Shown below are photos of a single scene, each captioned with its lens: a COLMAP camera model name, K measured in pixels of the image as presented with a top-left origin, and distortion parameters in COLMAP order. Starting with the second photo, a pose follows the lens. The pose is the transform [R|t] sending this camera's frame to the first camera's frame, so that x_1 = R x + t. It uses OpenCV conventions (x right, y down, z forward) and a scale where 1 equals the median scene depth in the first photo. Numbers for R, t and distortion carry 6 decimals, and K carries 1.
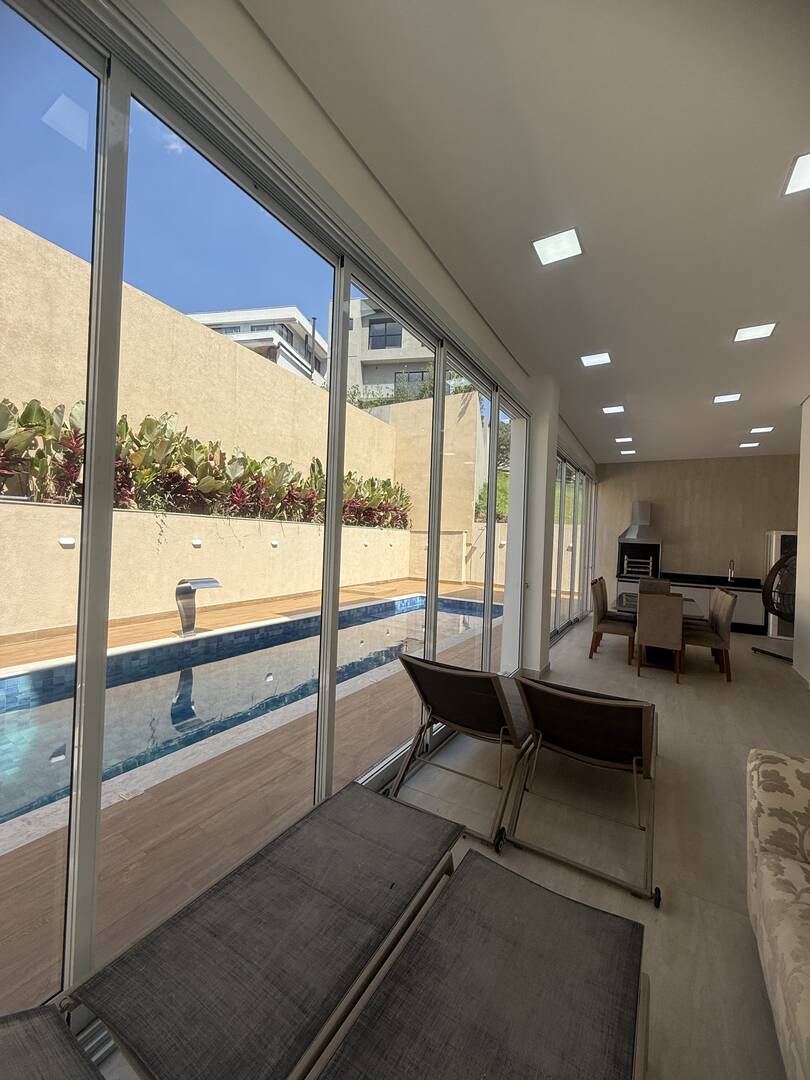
lens RADIAL K [[430.9, 0, 405.8], [0, 430.9, 536.8], [0, 0, 1]] dist [-0.000368, -0.000247]
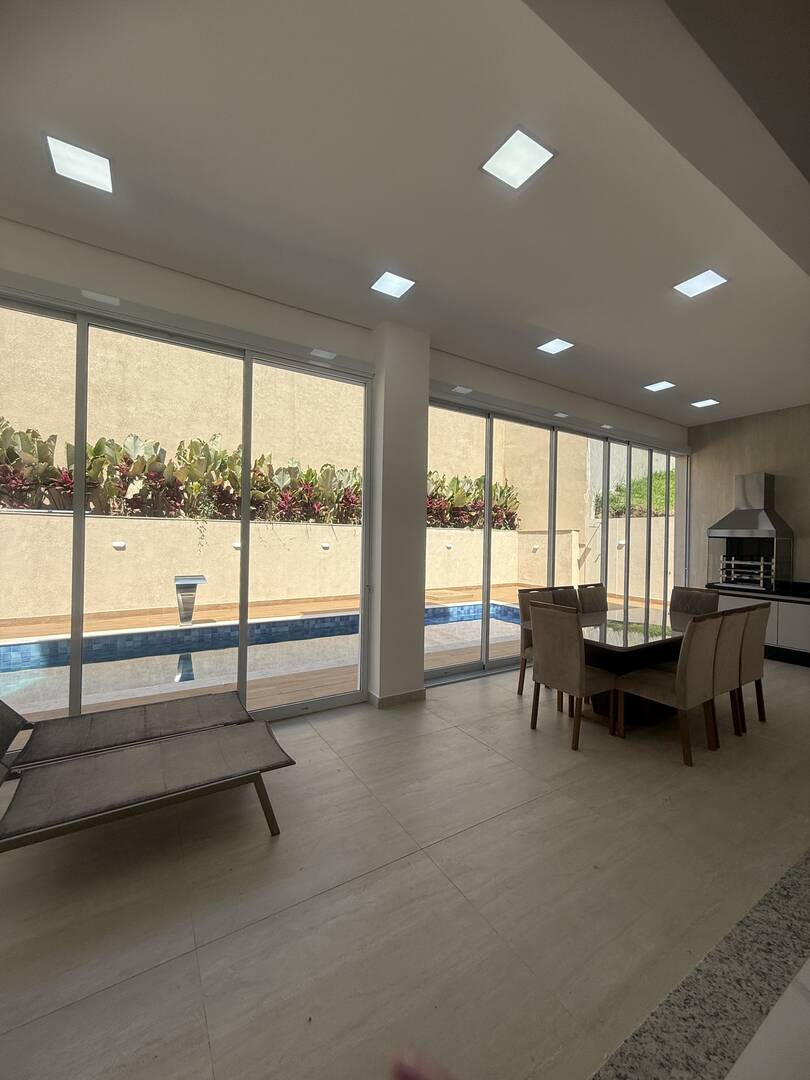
lens RADIAL K [[430.9, 0, 405.8], [0, 430.9, 536.8], [0, 0, 1]] dist [-0.000368, -0.000247]
pose [[0.888418, -0.024183, -0.458398, 0.364206], [0.017577, 0.999671, -0.018672, 0.017202], [0.458699, 0.008532, 0.888551, 0.162932]]
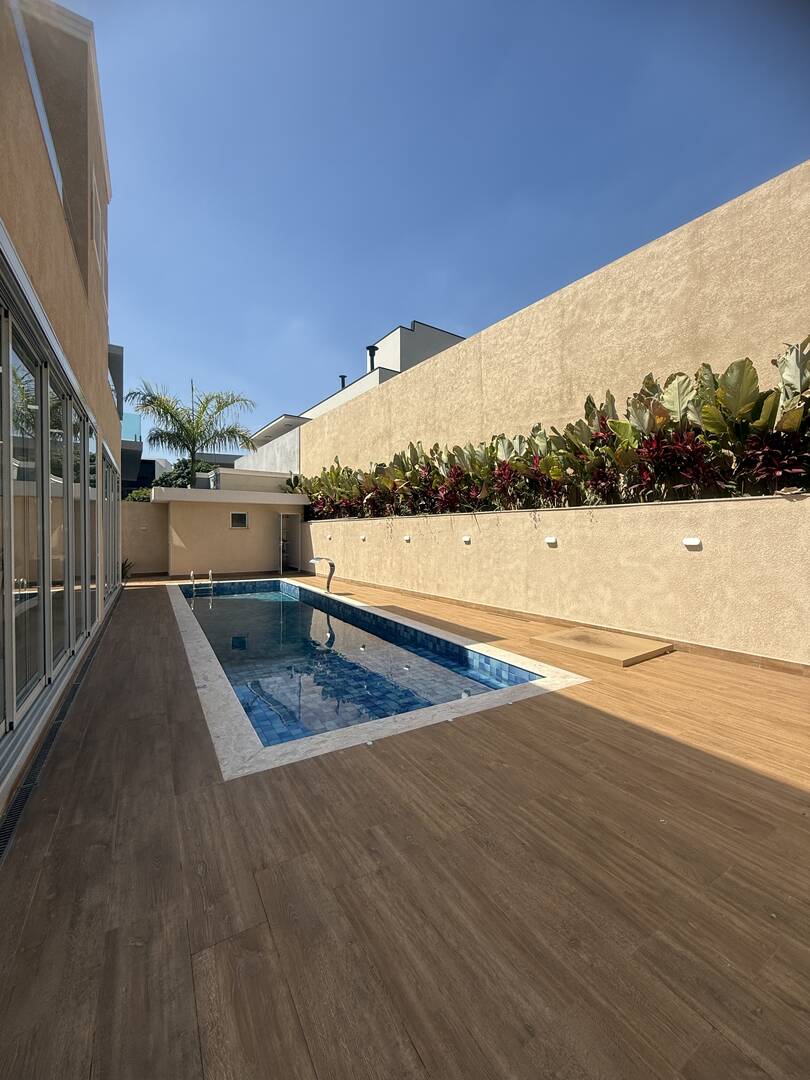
lens RADIAL K [[430.9, 0, 405.8], [0, 430.9, 536.8], [0, 0, 1]] dist [-0.000368, -0.000247]
pose [[-0.474298, -0.030135, -0.879848, 0.532321], [-0.016672, 0.999542, -0.025247, 0.034392], [0.880206, 0.002695, -0.474584, 1.351154]]
